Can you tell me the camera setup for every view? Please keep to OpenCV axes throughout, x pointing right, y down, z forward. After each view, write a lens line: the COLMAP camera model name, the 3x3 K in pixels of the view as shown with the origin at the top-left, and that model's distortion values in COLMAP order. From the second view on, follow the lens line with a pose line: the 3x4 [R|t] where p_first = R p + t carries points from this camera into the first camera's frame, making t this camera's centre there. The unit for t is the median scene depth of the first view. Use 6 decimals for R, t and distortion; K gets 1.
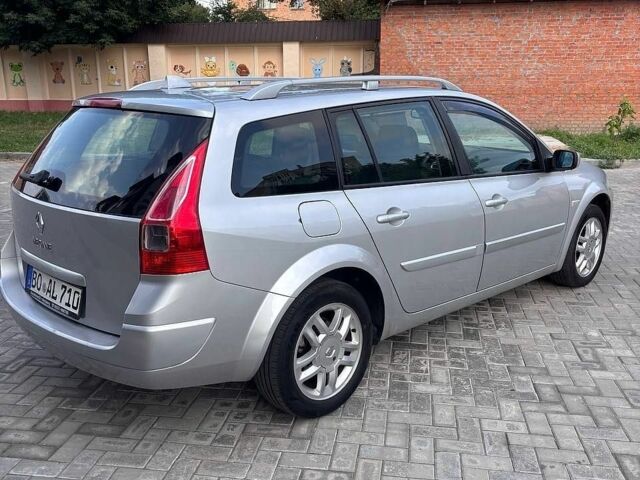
lens RADIAL K [[636.6, 0, 319.7], [0, 636.6, 242.9], [0, 0, 1]] dist [0.017488, 0.000000]
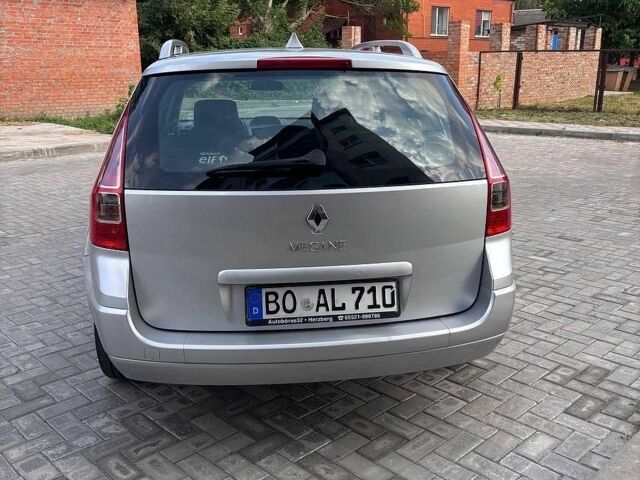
lens RADIAL K [[636.6, 0, 319.0], [0, 636.6, 238.3], [0, 0, 1]] dist [0.017488, 0.000000]
pose [[0.604028, -0.203202, 0.770622, -0.962452], [0.197042, 0.975006, 0.102651, -0.079619], [-0.772221, 0.089841, 0.628970, 0.487397]]
